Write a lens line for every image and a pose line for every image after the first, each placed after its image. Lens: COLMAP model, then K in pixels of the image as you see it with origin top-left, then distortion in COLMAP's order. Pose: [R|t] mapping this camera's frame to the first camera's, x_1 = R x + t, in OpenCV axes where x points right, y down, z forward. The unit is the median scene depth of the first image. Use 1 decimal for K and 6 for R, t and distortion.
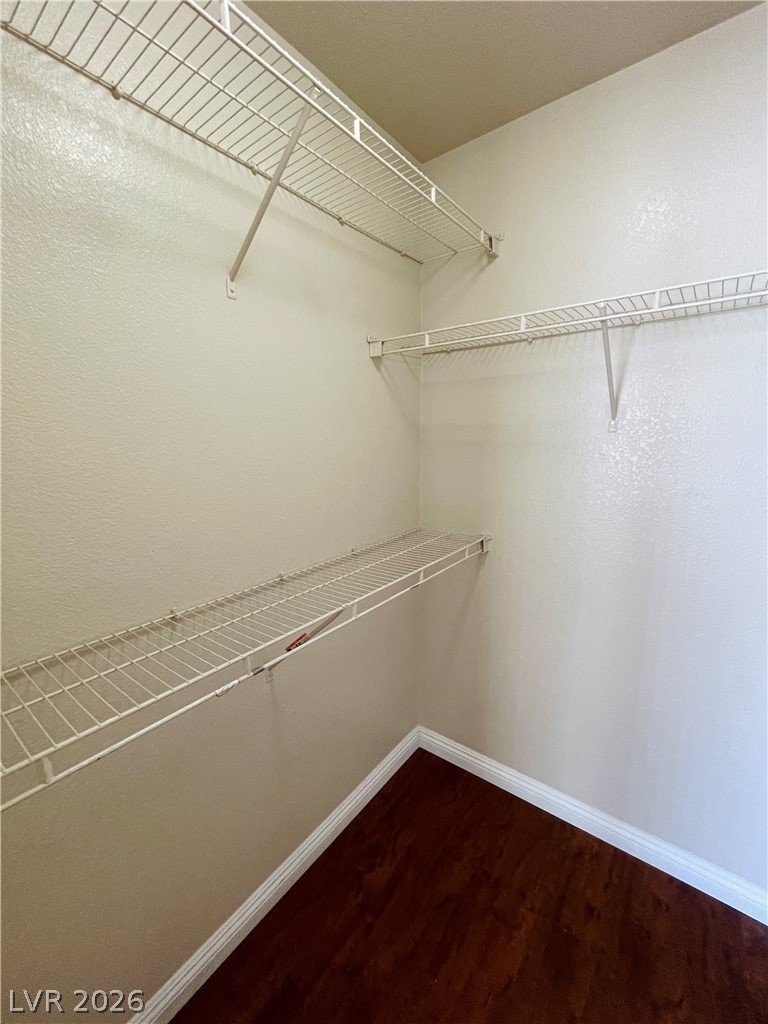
lens RADIAL K [[416.4, 0, 384.0], [0, 416.4, 512.0], [0, 0, 1]] dist [-0.002146, -0.000192]
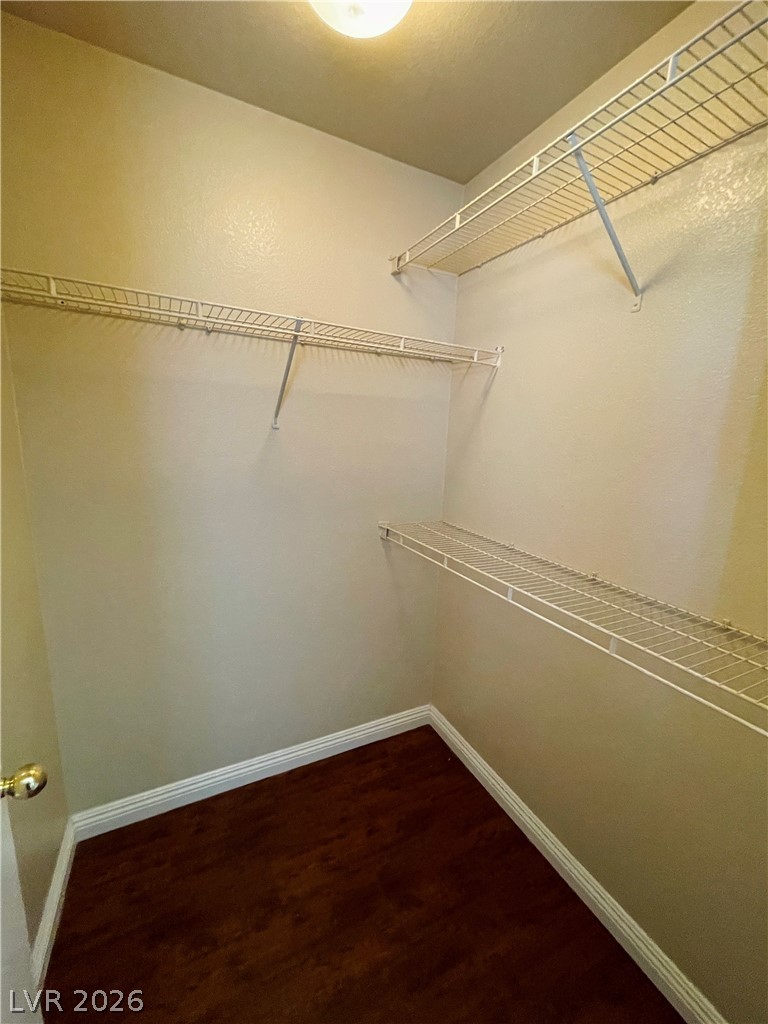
lens RADIAL K [[416.4, 0, 384.0], [0, 416.4, 512.0], [0, 0, 1]] dist [-0.002146, -0.000192]
pose [[-0.482975, 0.197822, -0.852995, 0.998124], [-0.137747, 0.944852, 0.297120, -0.270220], [0.864731, 0.260999, -0.429091, 1.100782]]
